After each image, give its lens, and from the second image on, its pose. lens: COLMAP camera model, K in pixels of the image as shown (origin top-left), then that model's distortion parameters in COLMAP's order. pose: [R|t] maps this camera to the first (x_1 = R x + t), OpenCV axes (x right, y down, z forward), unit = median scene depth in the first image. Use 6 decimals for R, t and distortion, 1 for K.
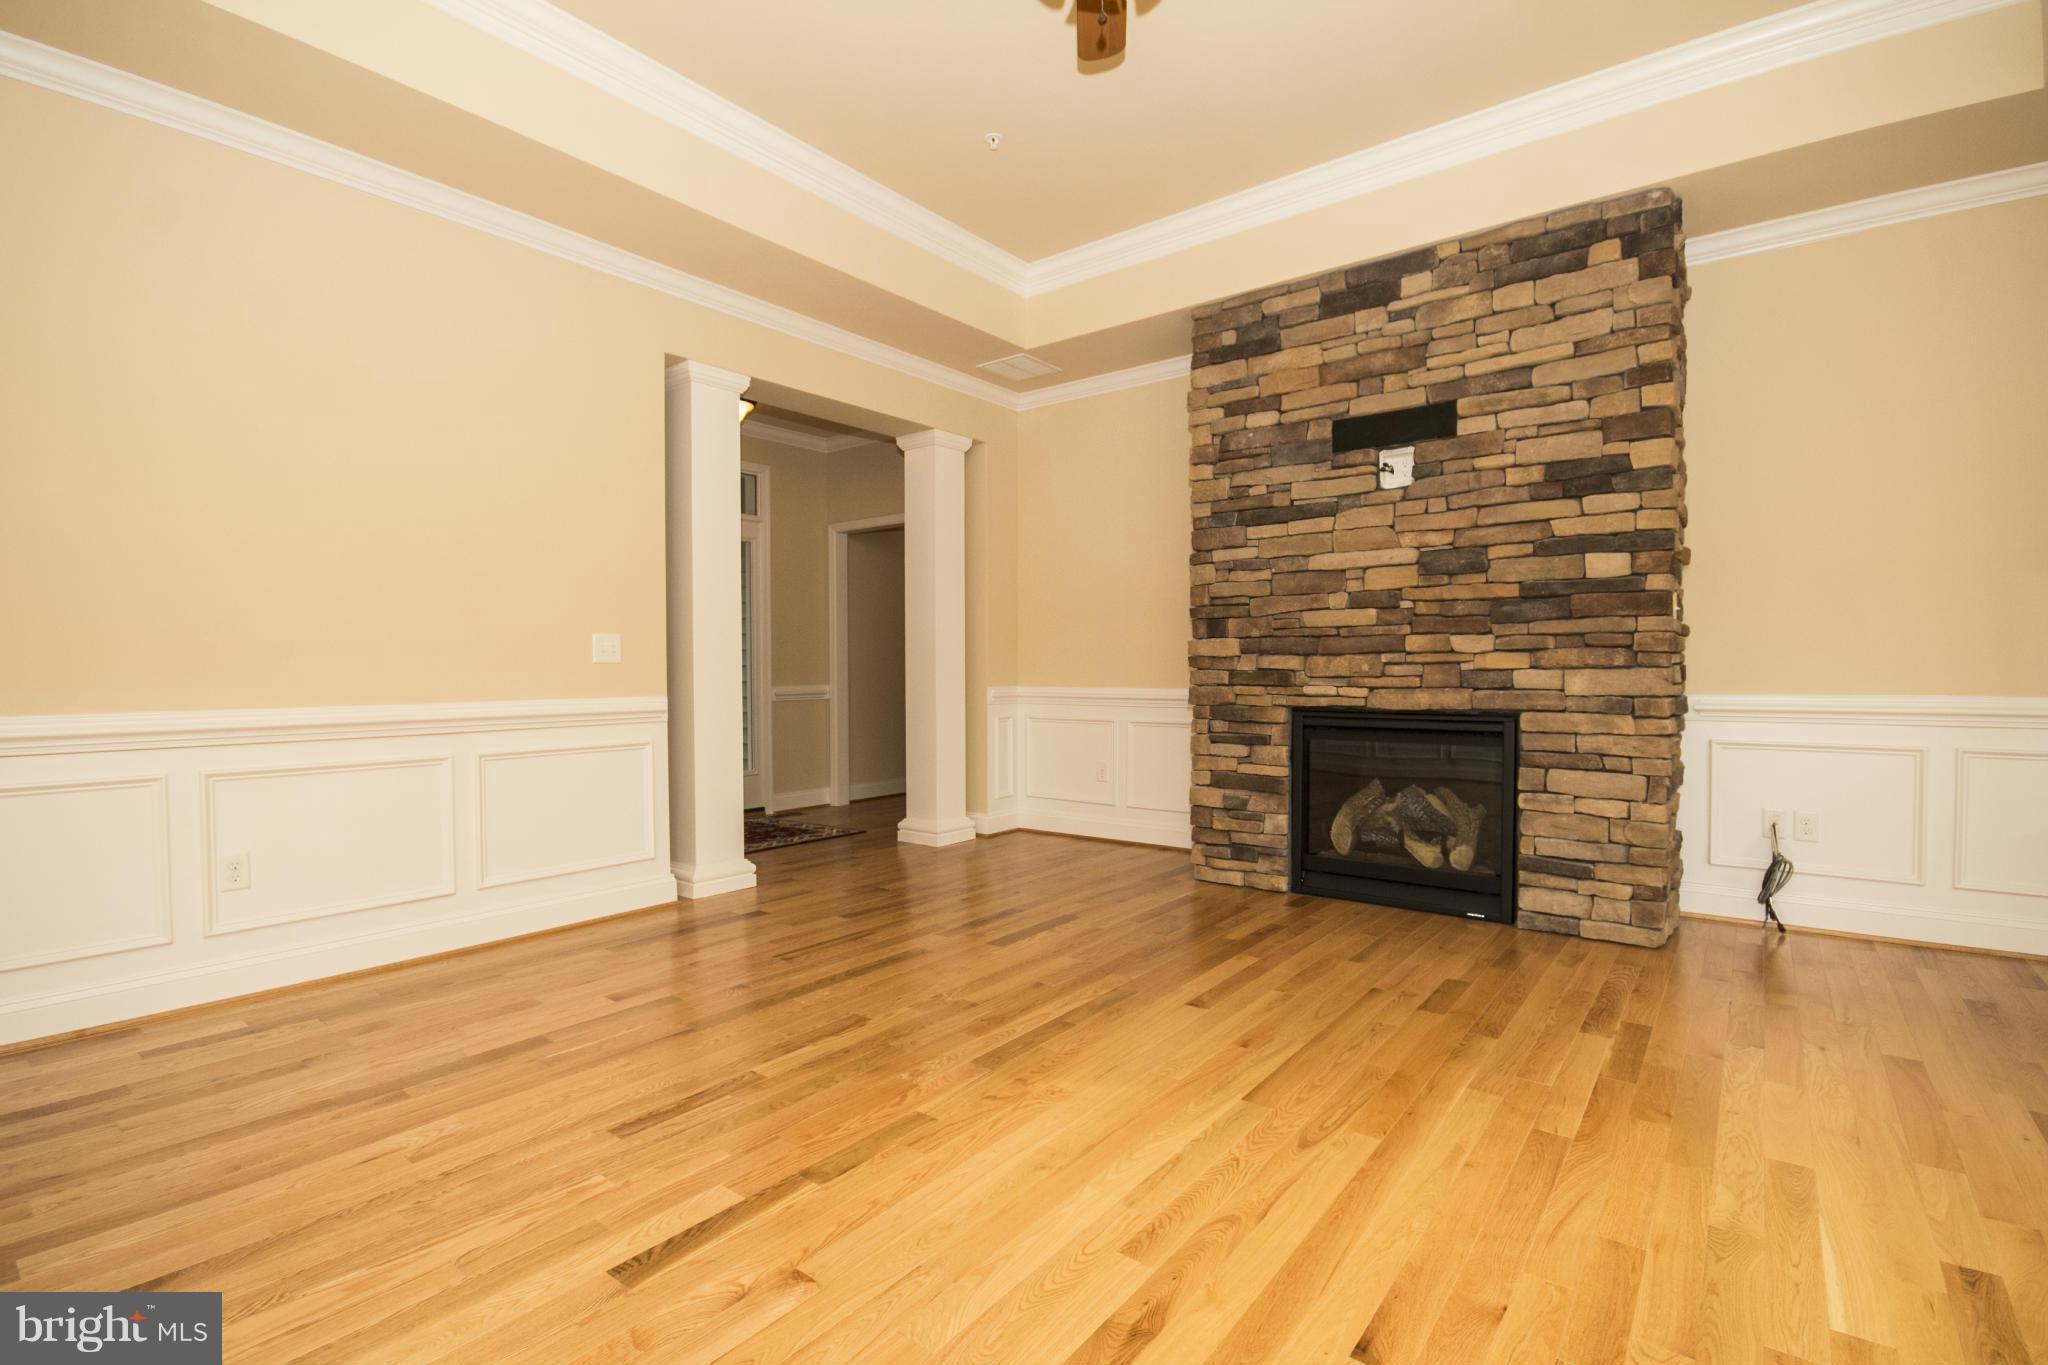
lens RADIAL K [[950.0, 0, 1038.2], [0, 950.0, 687.0], [0, 0, 1]] dist [-0.003507, -0.004175]
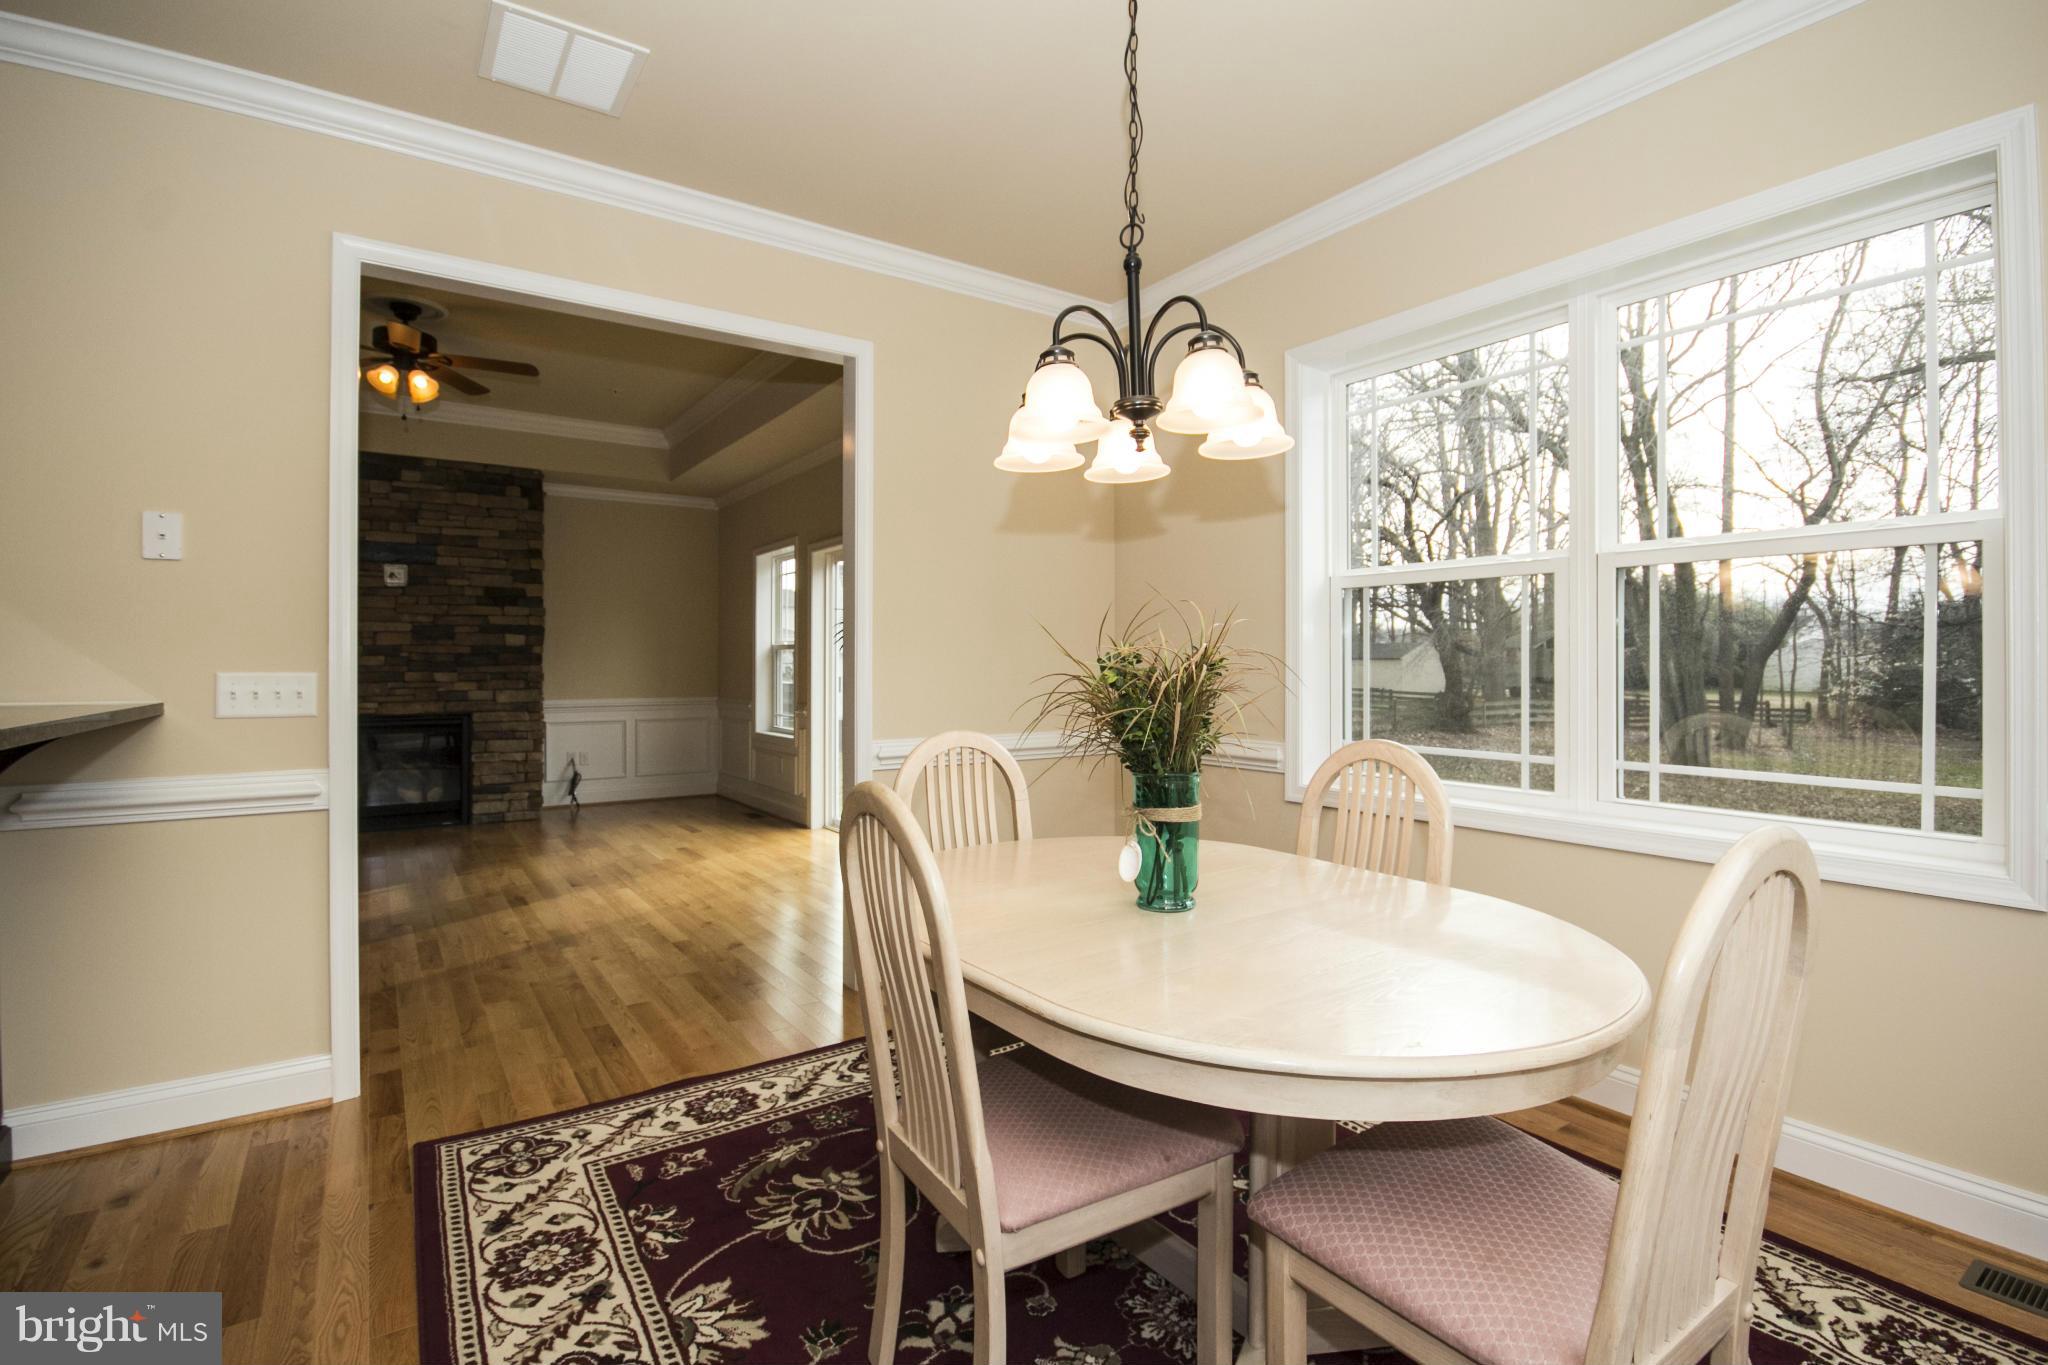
lens RADIAL K [[950.0, 0, 1027.9], [0, 950.0, 666.5], [0, 0, 1]] dist [-0.003507, -0.004175]
pose [[0.295829, 0.003486, 0.955234, -1.021004], [0.019327, 0.999767, -0.009634, -0.027398], [-0.955045, 0.021312, 0.295693, -0.669843]]
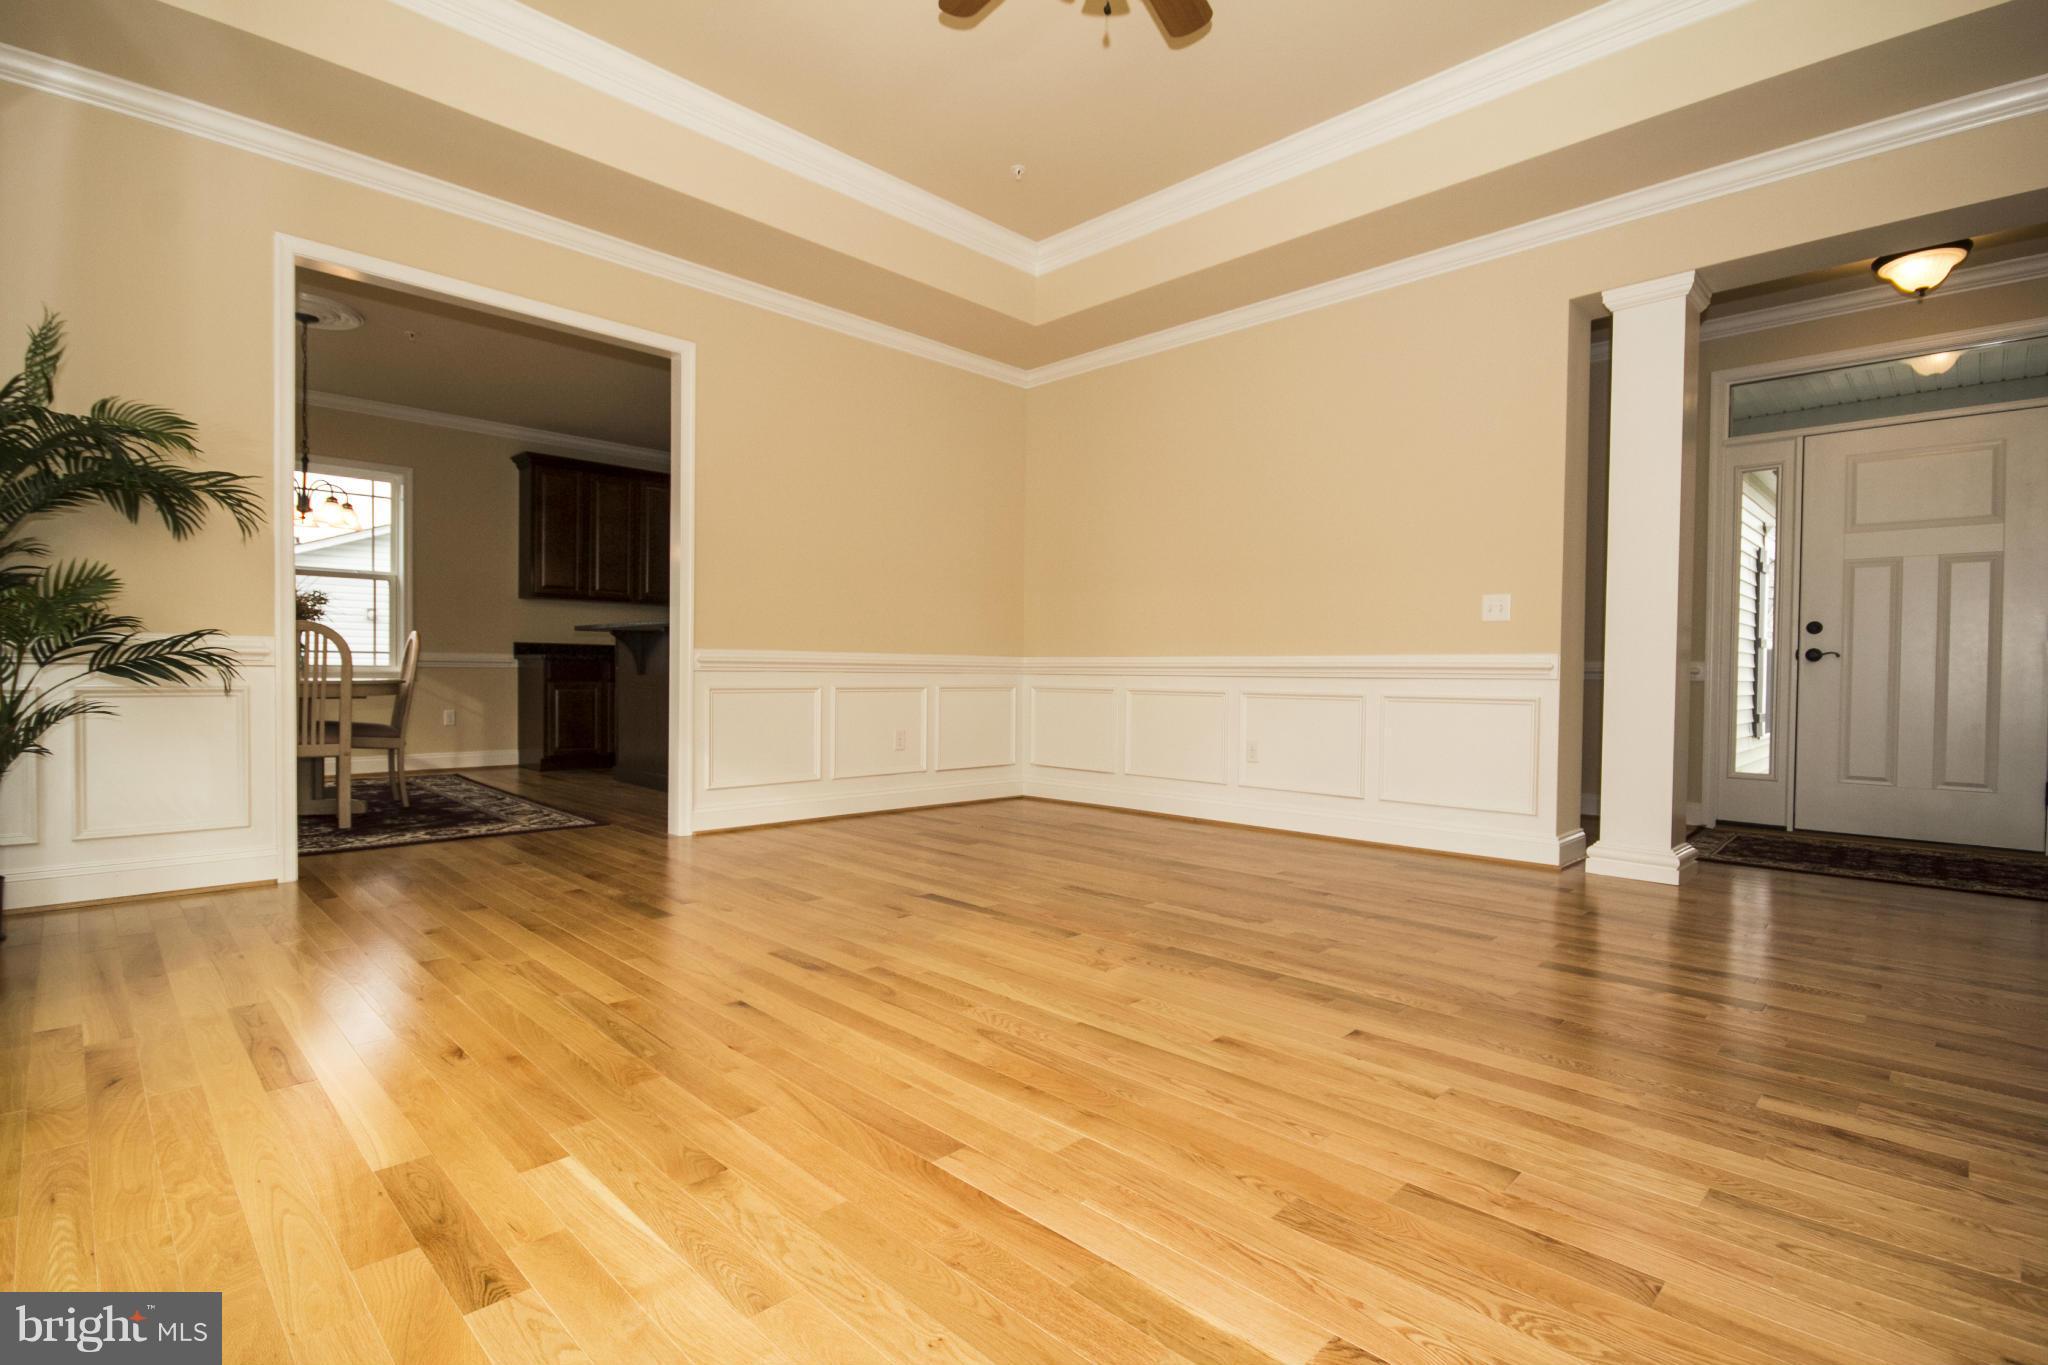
lens RADIAL K [[950.0, 0, 1016.8], [0, 950.0, 695.8], [0, 0, 1]] dist [-0.003507, -0.004175]
pose [[-0.133612, 0.023670, -0.990751, 0.722167], [-0.030034, 0.999159, 0.027922, 0.046097], [0.990578, 0.033487, -0.132789, 0.644505]]
